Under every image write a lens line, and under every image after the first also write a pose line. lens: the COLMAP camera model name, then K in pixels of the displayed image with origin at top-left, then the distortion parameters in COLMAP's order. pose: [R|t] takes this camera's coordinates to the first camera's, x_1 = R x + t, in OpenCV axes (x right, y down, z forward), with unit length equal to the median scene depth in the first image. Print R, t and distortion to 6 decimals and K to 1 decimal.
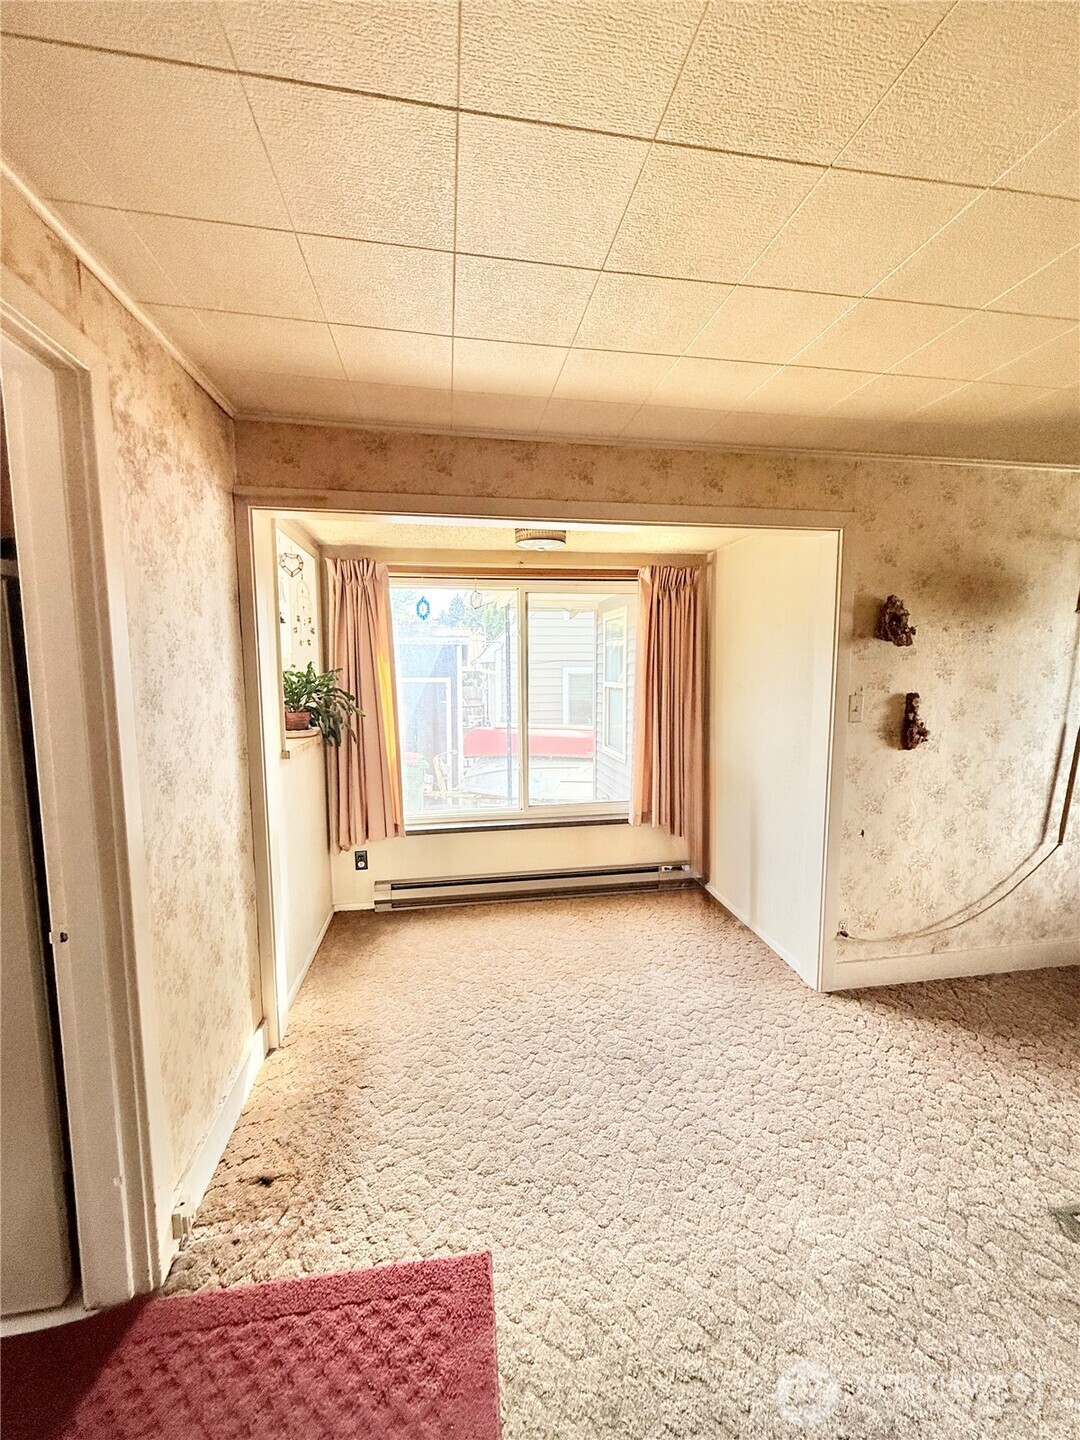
lens RADIAL K [[572.0, 0, 539.9], [0, 572.0, 713.8], [0, 0, 1]] dist [-0.001005, 0.000411]
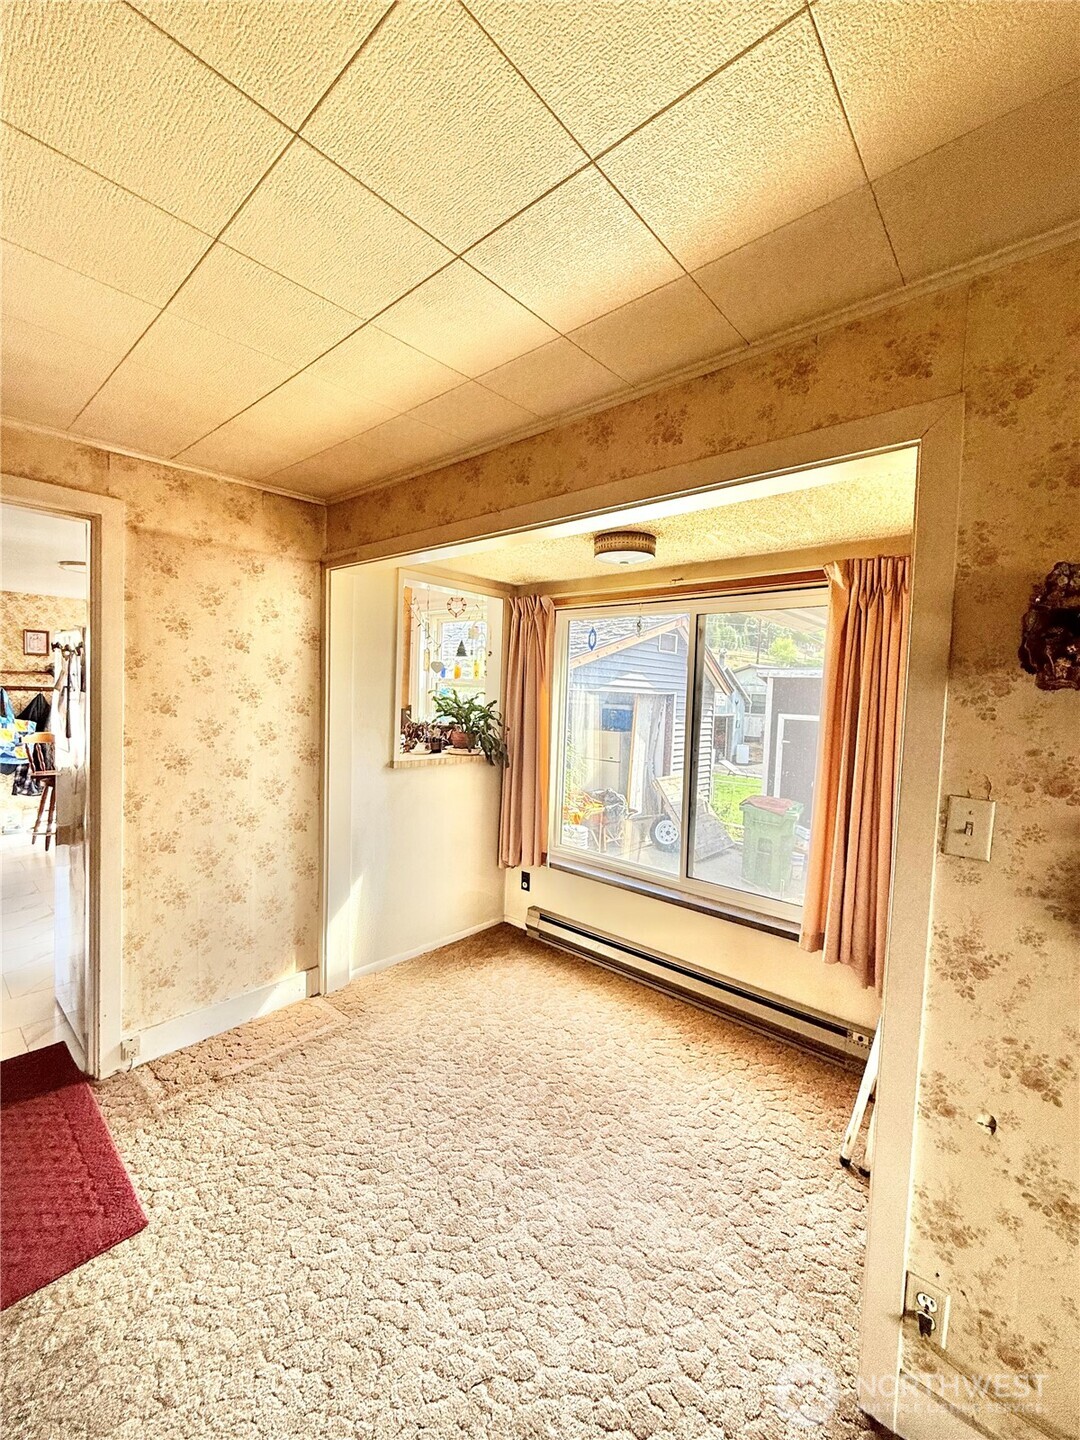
lens RADIAL K [[572.0, 0, 547.3], [0, 572.0, 714.8], [0, 0, 1]] dist [-0.001005, 0.000411]
pose [[0.636825, 0.062085, -0.768504, 0.529515], [-0.105184, 0.994429, -0.006824, -0.045841], [0.763799, 0.085180, 0.639808, 0.359205]]
